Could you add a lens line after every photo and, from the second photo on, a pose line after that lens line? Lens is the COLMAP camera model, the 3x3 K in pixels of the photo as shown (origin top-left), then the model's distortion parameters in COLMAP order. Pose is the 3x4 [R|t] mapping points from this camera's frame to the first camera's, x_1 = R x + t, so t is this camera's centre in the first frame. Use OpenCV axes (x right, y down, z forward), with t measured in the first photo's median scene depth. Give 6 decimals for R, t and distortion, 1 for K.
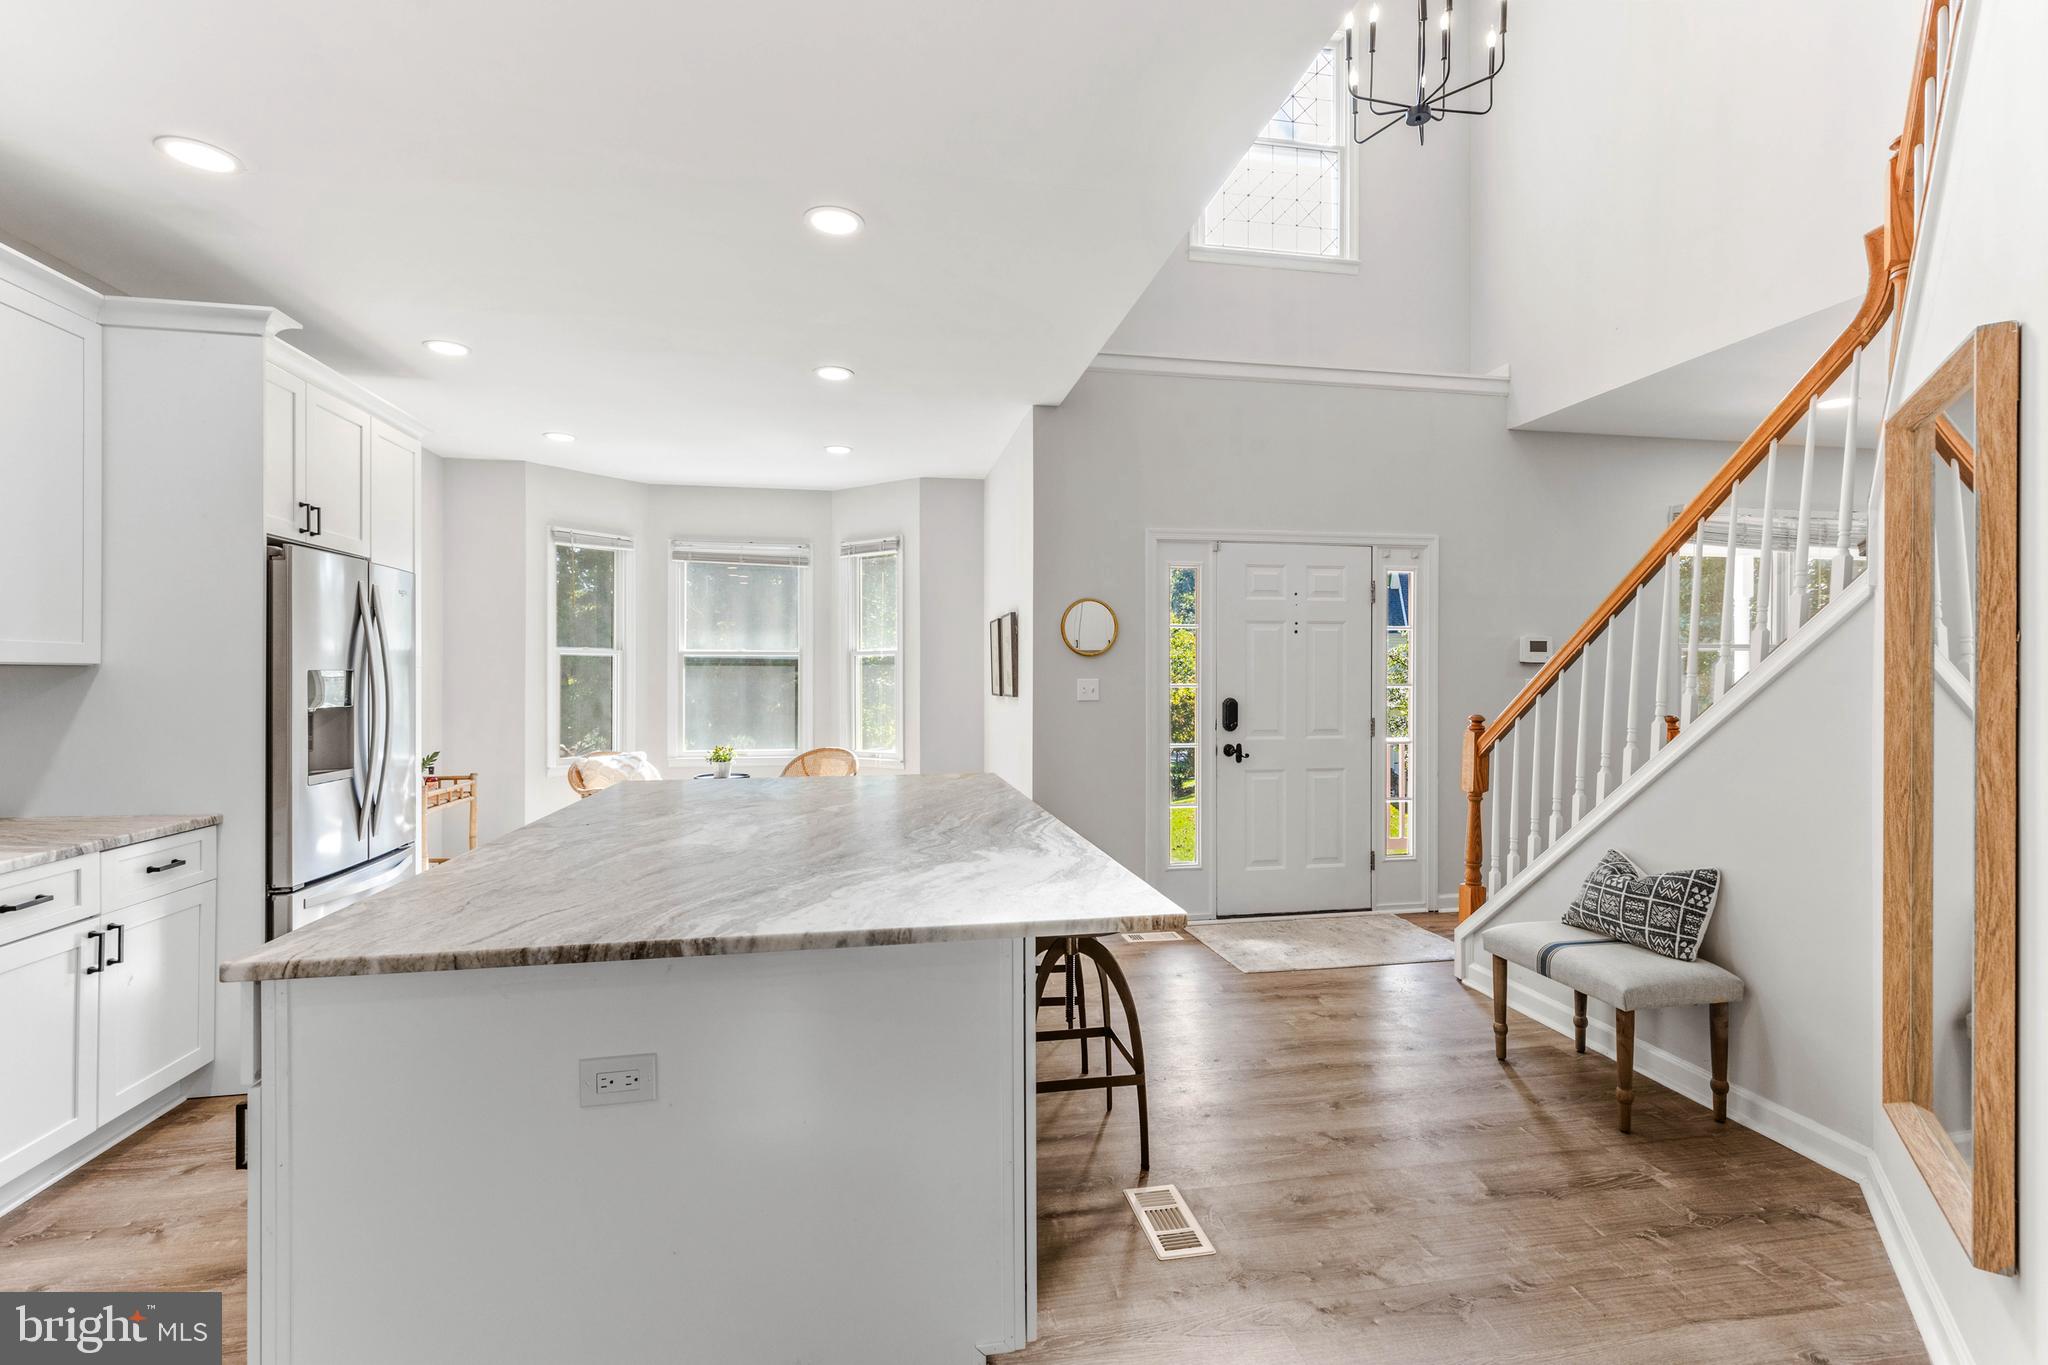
lens RADIAL K [[905.4, 0, 1025.5], [0, 905.4, 677.9], [0, 0, 1]] dist [0.002251, -0.000023]
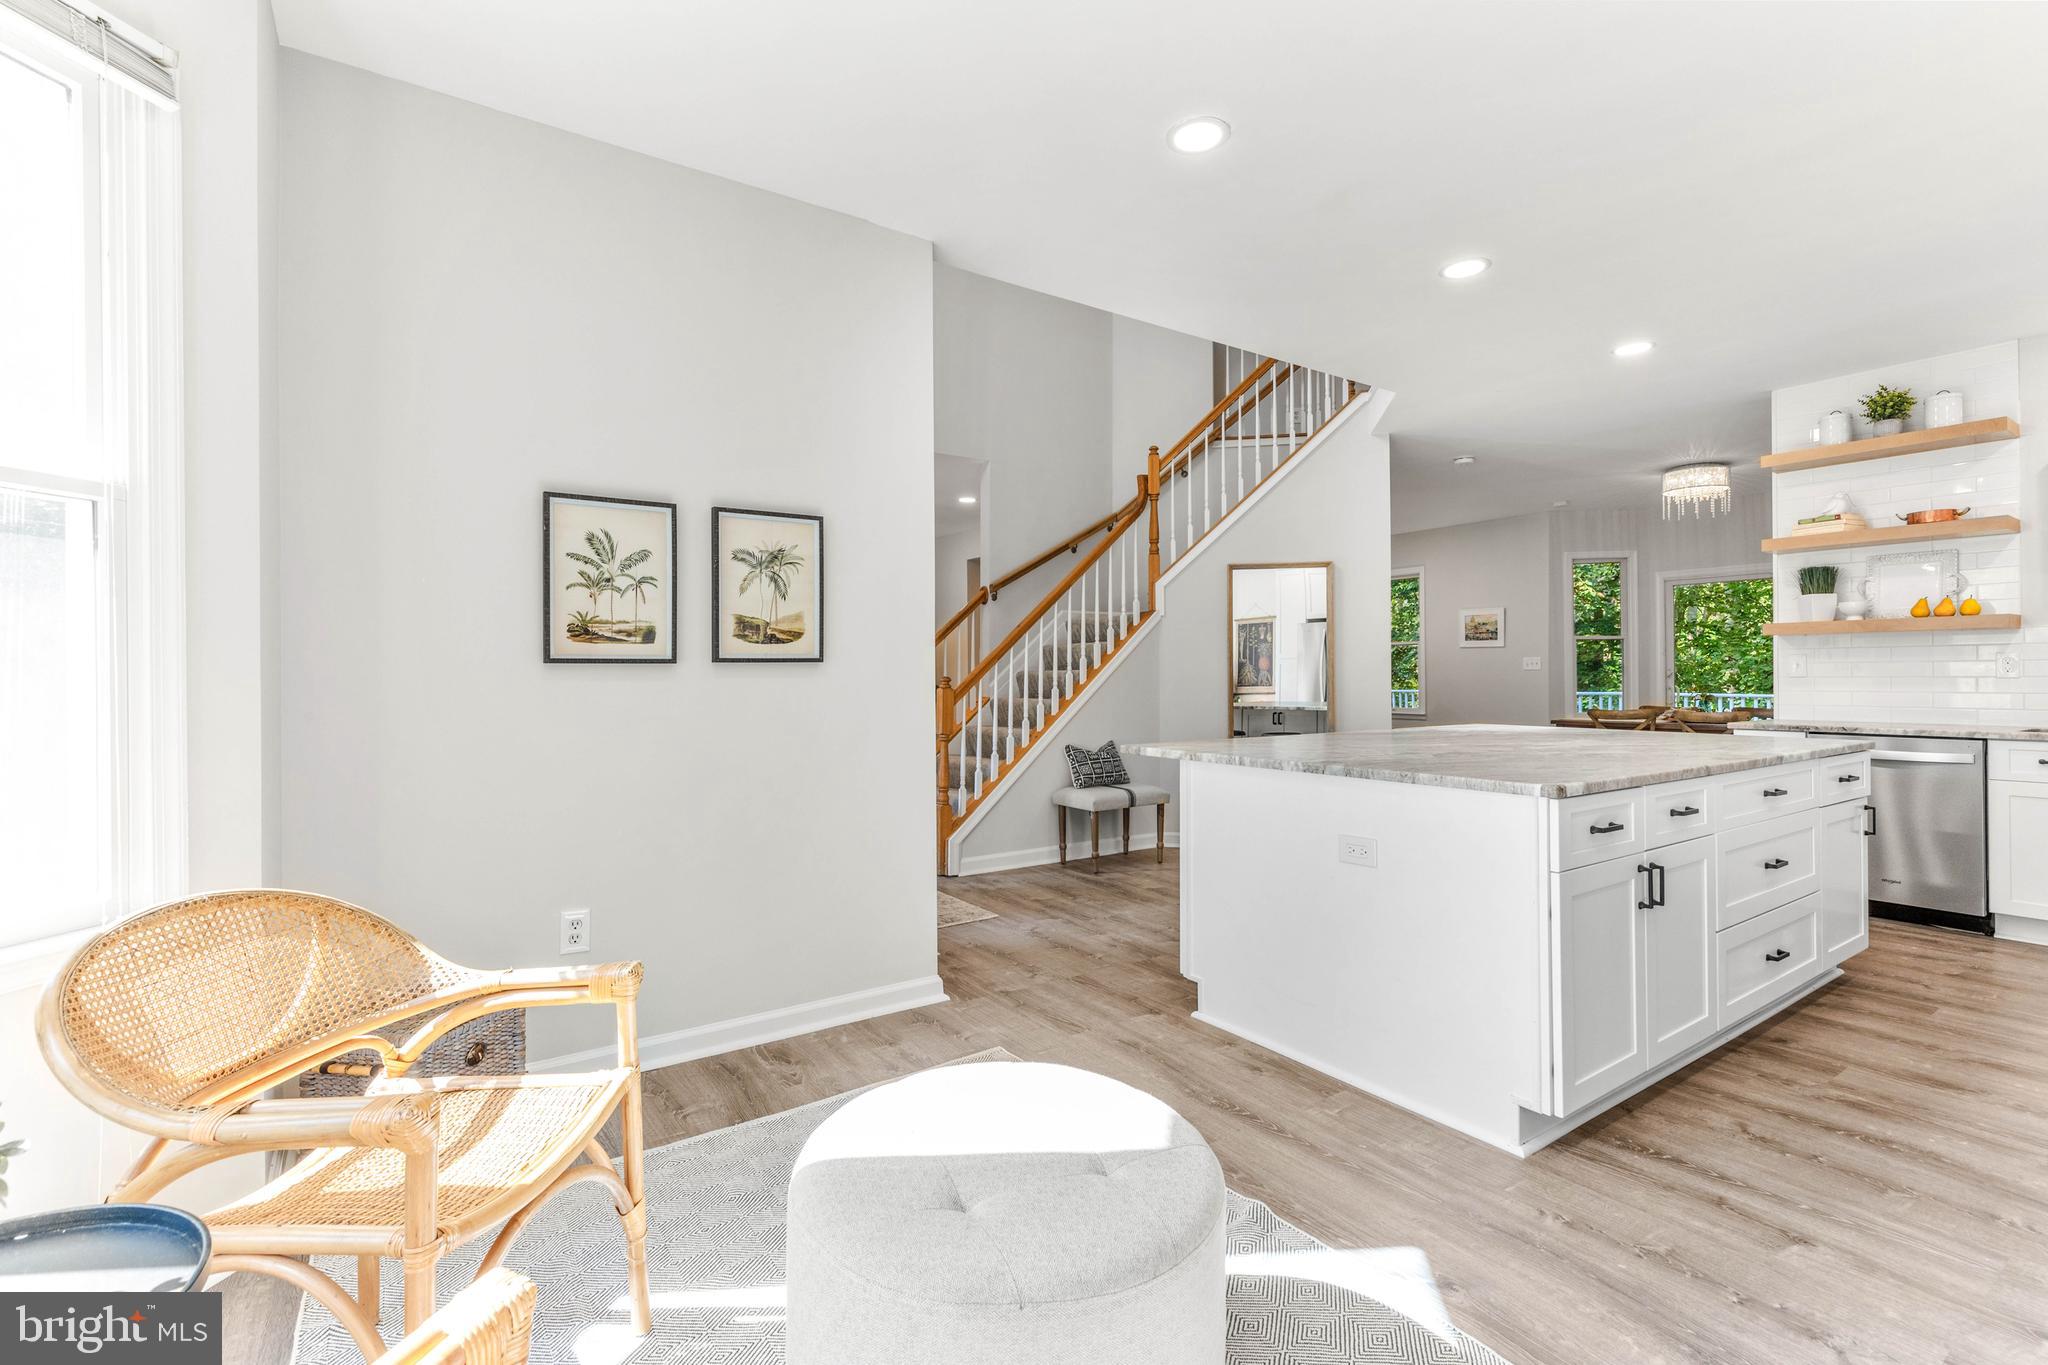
lens RADIAL K [[905.4, 0, 1025.5], [0, 905.4, 677.9], [0, 0, 1]] dist [0.002251, -0.000023]
pose [[-0.411175, 0.004871, 0.911544, -0.951045], [0.008945, 0.999959, -0.001308, 0.057358], [-0.911513, 0.007616, -0.411201, 1.792786]]
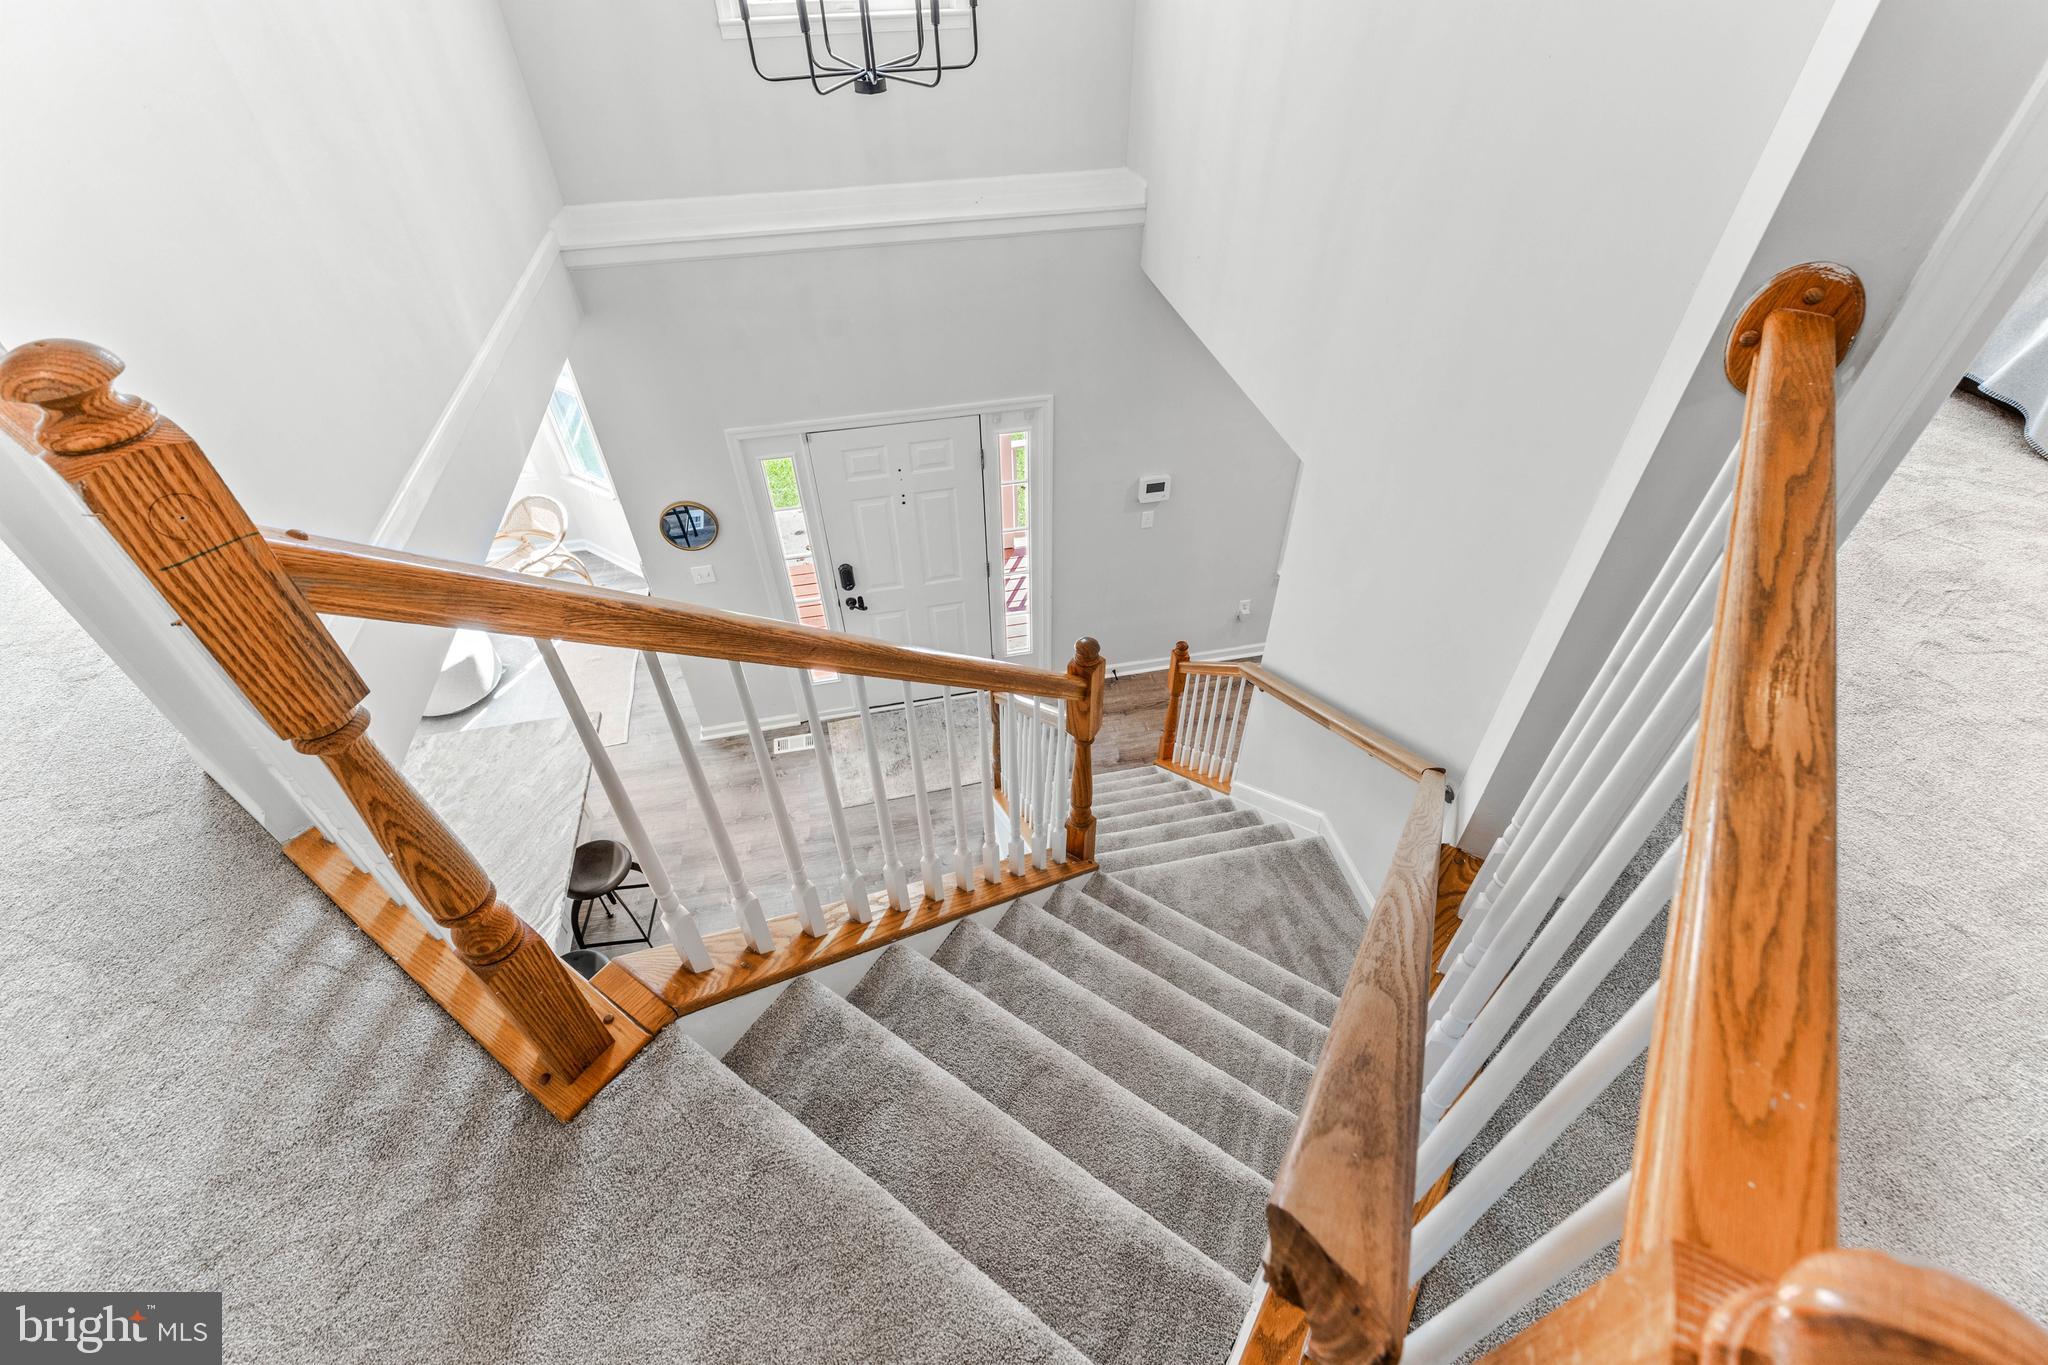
lens RADIAL K [[910.1, 0, 1024.0], [0, 910.1, 682.5], [0, 0, 1]] dist [0.004302, -0.000554]
pose [[0.999647, -0.024887, 0.009352, 0.650181], [0.012026, 0.737001, 0.675785, -0.923029], [-0.023711, -0.675434, 0.737039, 0.152685]]
